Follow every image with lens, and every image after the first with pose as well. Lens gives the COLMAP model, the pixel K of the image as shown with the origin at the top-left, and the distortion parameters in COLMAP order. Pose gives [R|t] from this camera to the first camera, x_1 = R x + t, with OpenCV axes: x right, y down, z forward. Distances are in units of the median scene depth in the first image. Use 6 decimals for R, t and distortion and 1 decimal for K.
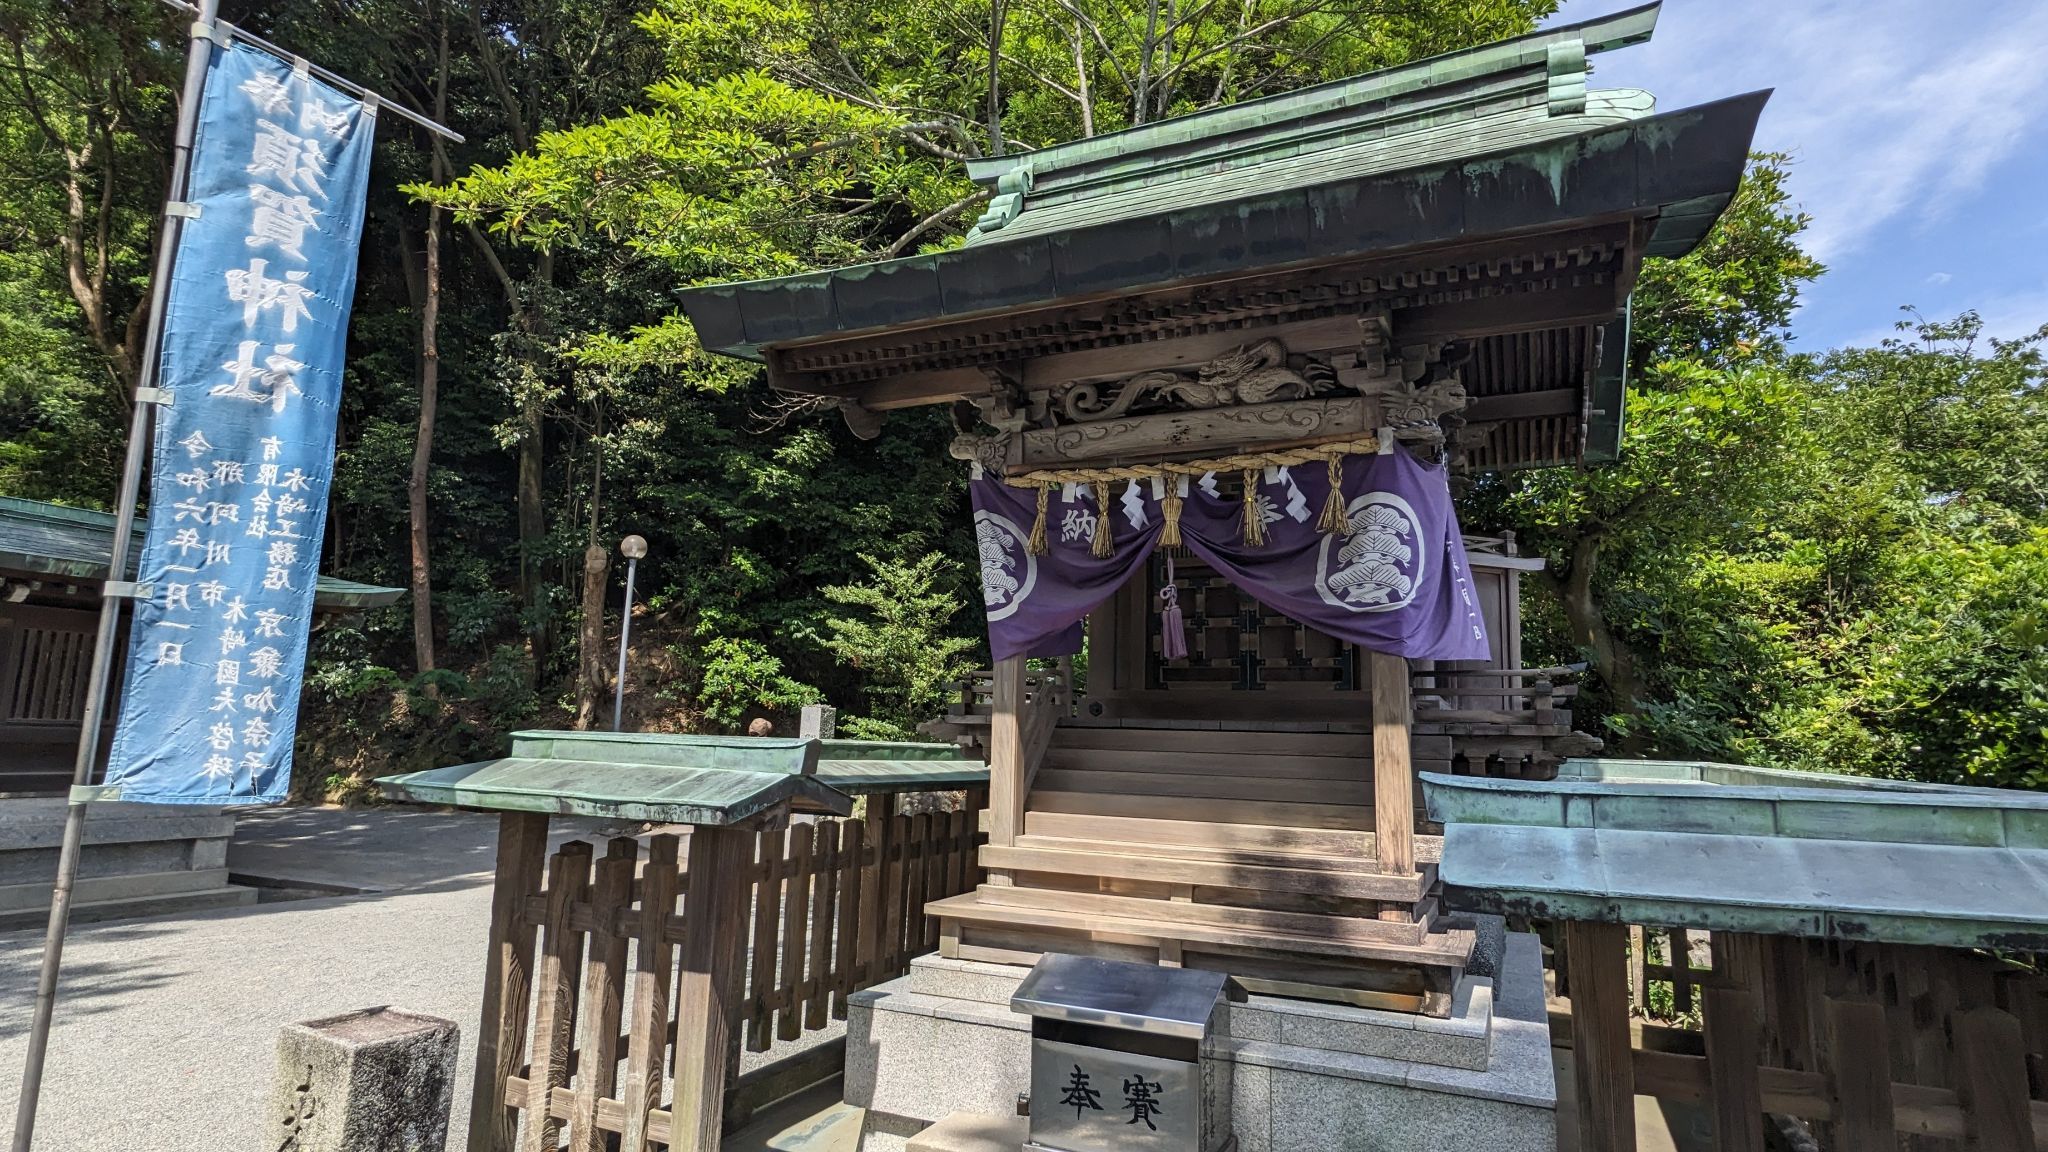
lens RADIAL K [[1051.0, 0, 1026.5], [0, 1051.0, 585.6], [0, 0, 1]] dist [0.000854, 0.000234]
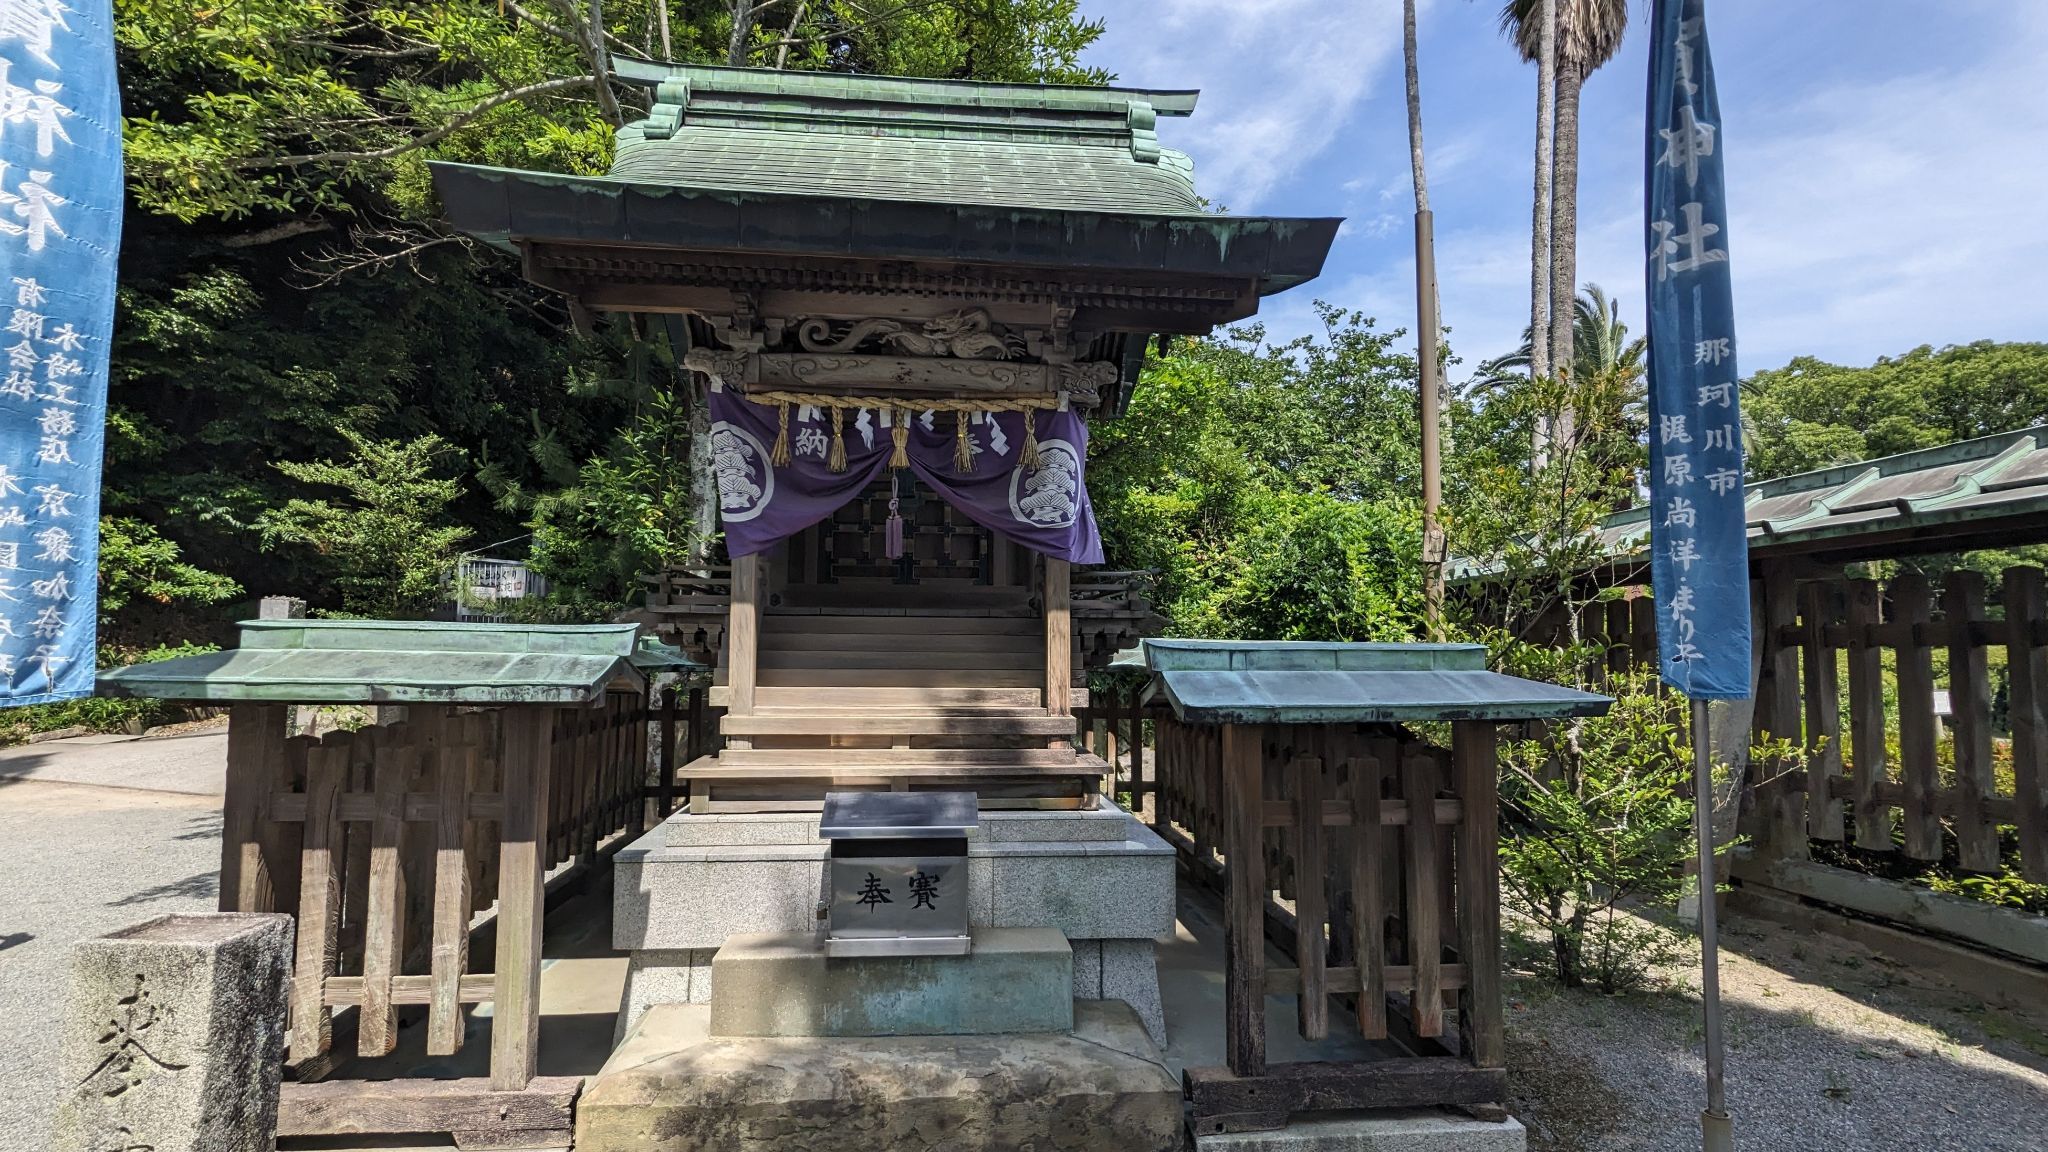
lens RADIAL K [[969.1, 0, 1024.0], [0, 969.1, 576.0], [0, 0, 1]] dist [0.012308, -0.000028]
pose [[0.869402, 0.014725, 0.493886, -0.286982], [-0.058455, 0.995601, 0.073217, -0.002290], [-0.490636, -0.092525, 0.866438, -0.066378]]
